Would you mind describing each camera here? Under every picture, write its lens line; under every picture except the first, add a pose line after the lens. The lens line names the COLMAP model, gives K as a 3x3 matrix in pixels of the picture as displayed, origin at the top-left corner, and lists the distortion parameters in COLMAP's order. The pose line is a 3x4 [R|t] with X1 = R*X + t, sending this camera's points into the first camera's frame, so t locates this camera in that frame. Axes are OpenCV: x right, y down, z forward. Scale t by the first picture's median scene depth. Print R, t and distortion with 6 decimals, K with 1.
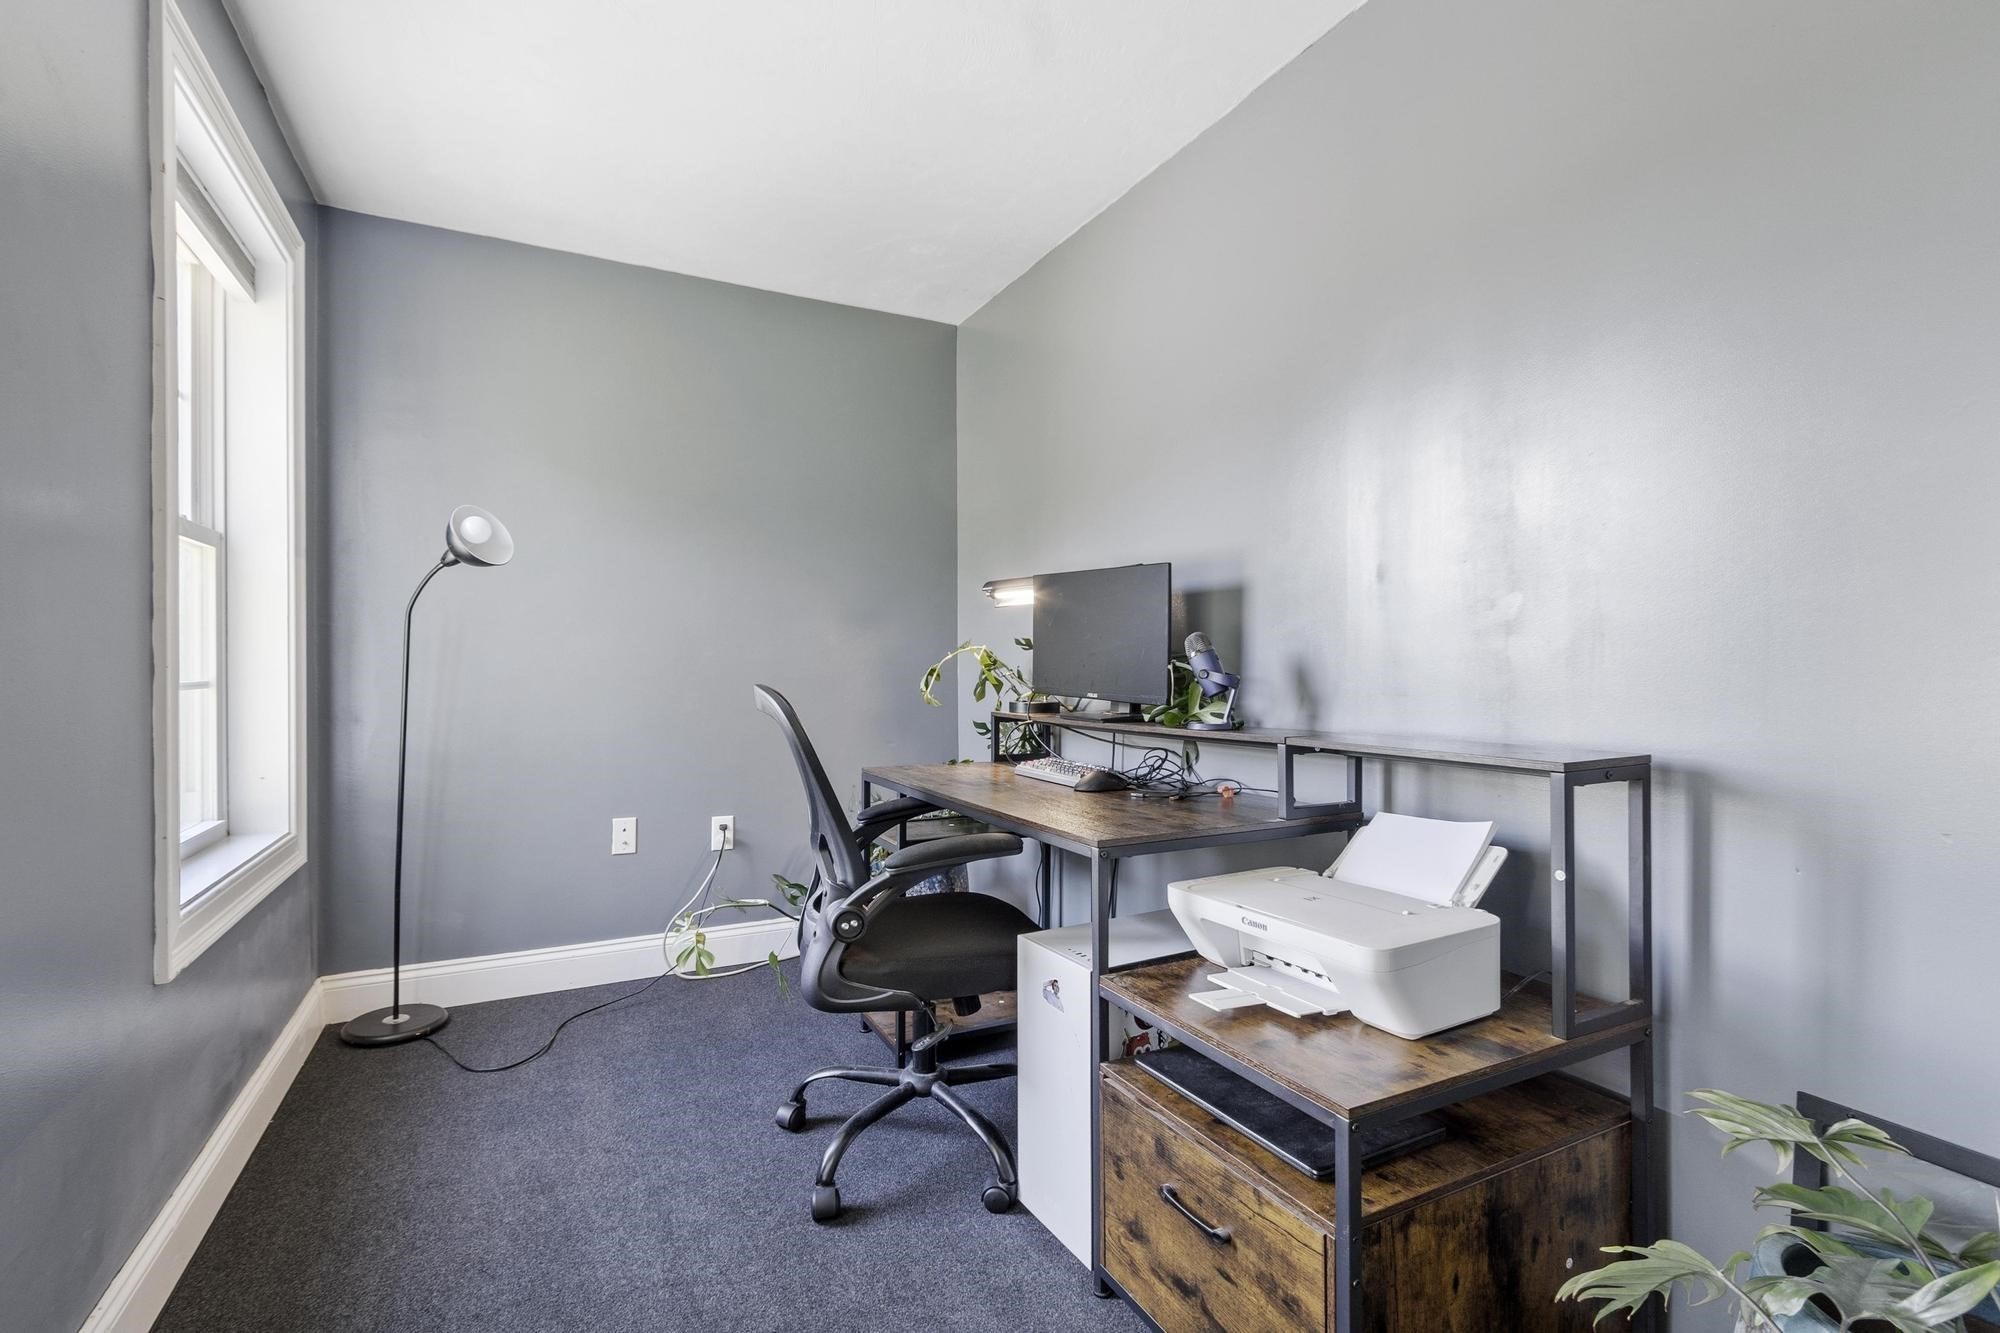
lens RADIAL K [[914.1, 0, 996.4], [0, 914.1, 675.4], [0, 0, 1]] dist [0.032104, -0.024549]
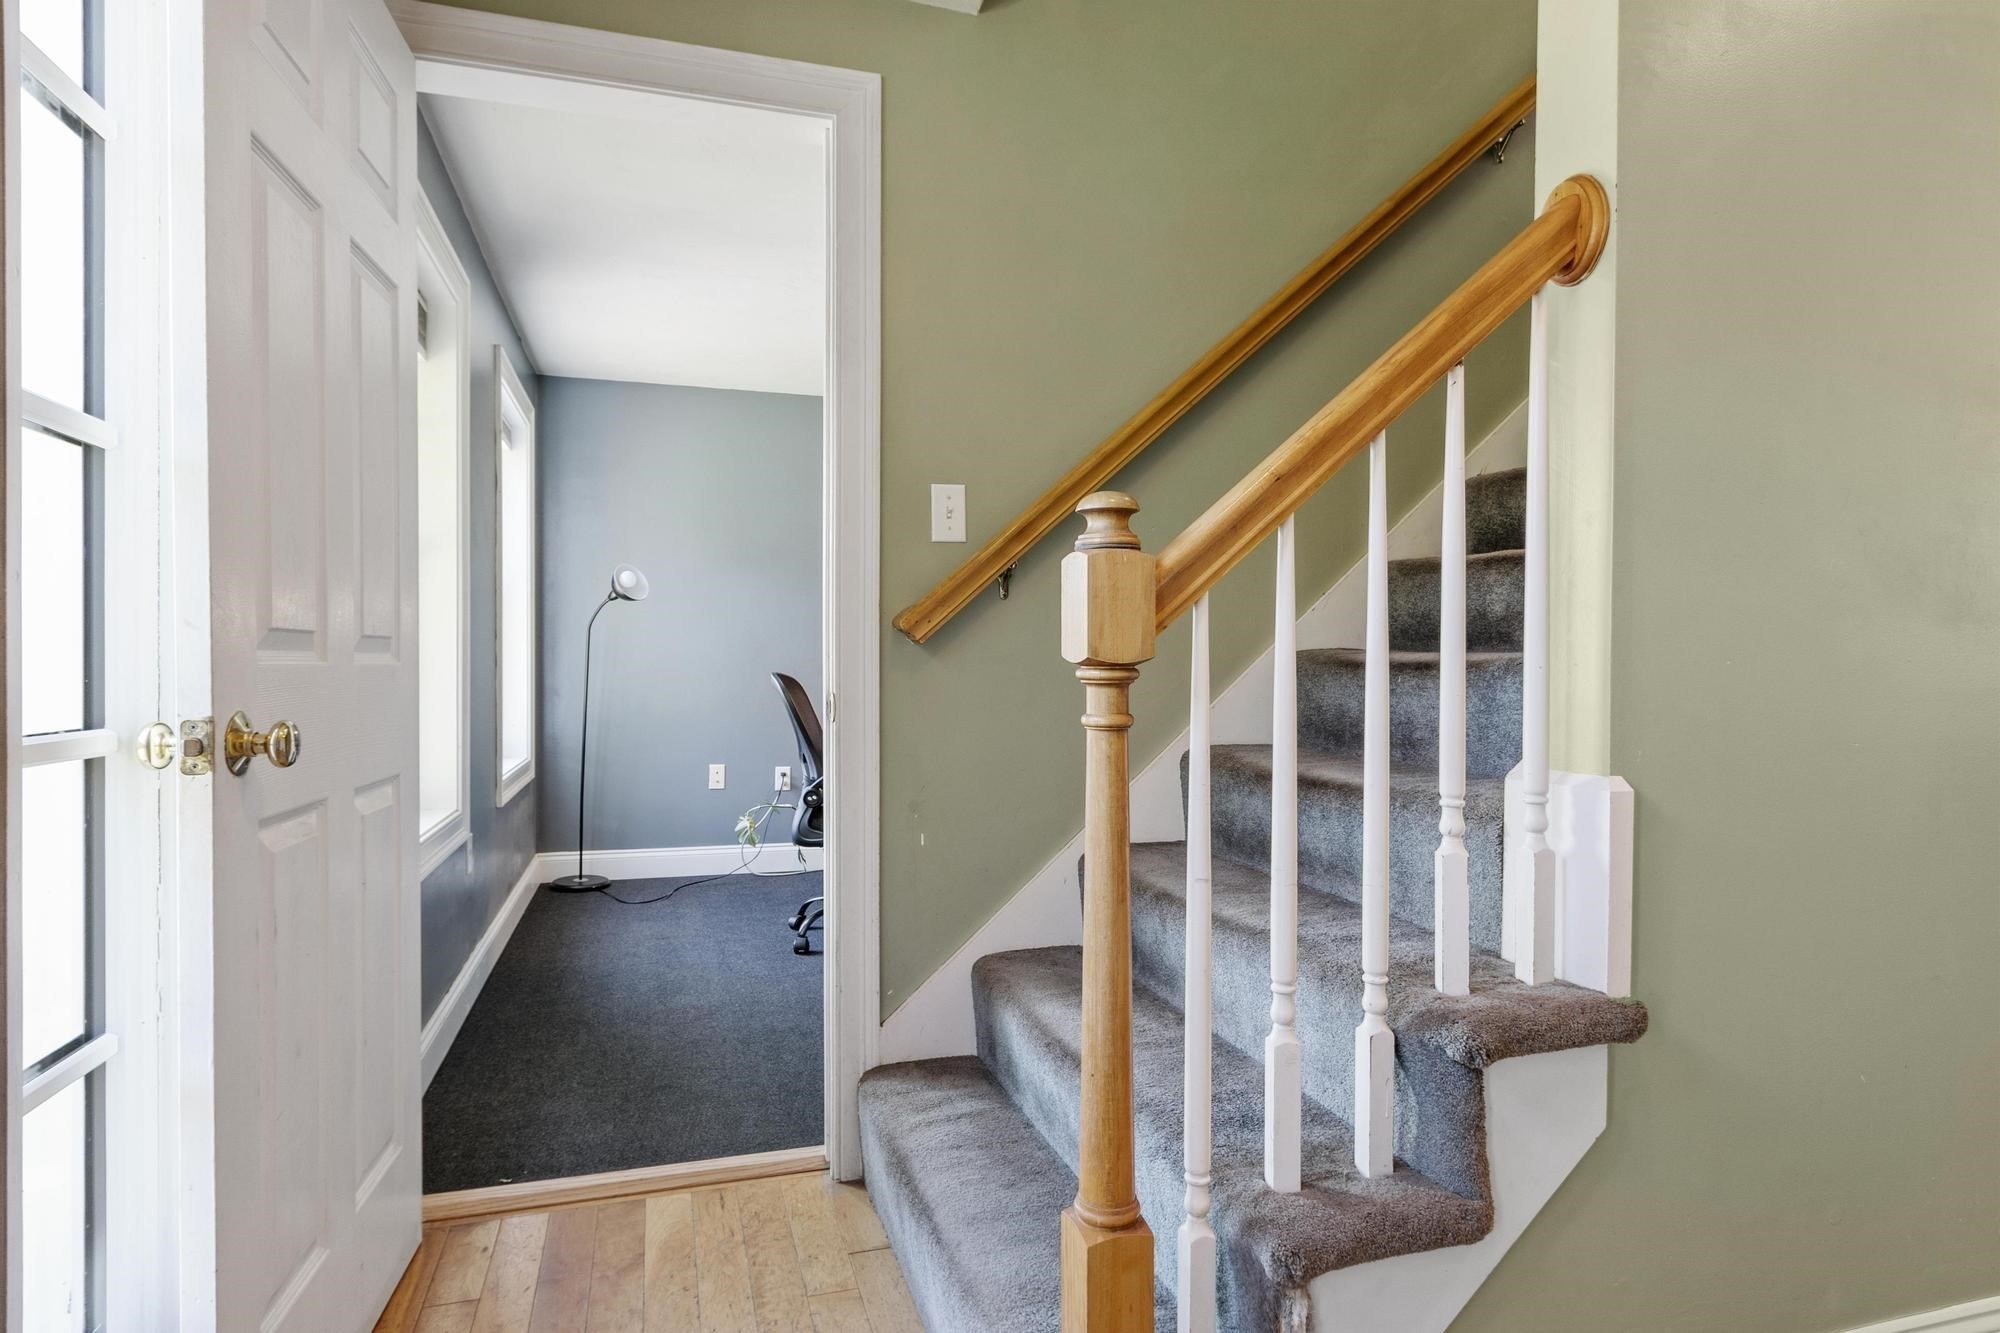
lens RADIAL K [[1128.0, 0, 999.5], [0, 1128.0, 673.6], [0, 0, 1]] dist [0.000612, 0.000331]
pose [[0.983920, 0.002612, -0.178589, 0.427710], [-0.002534, 0.999997, 0.000663, 0.008080], [0.178590, -0.000200, 0.983924, -0.823053]]
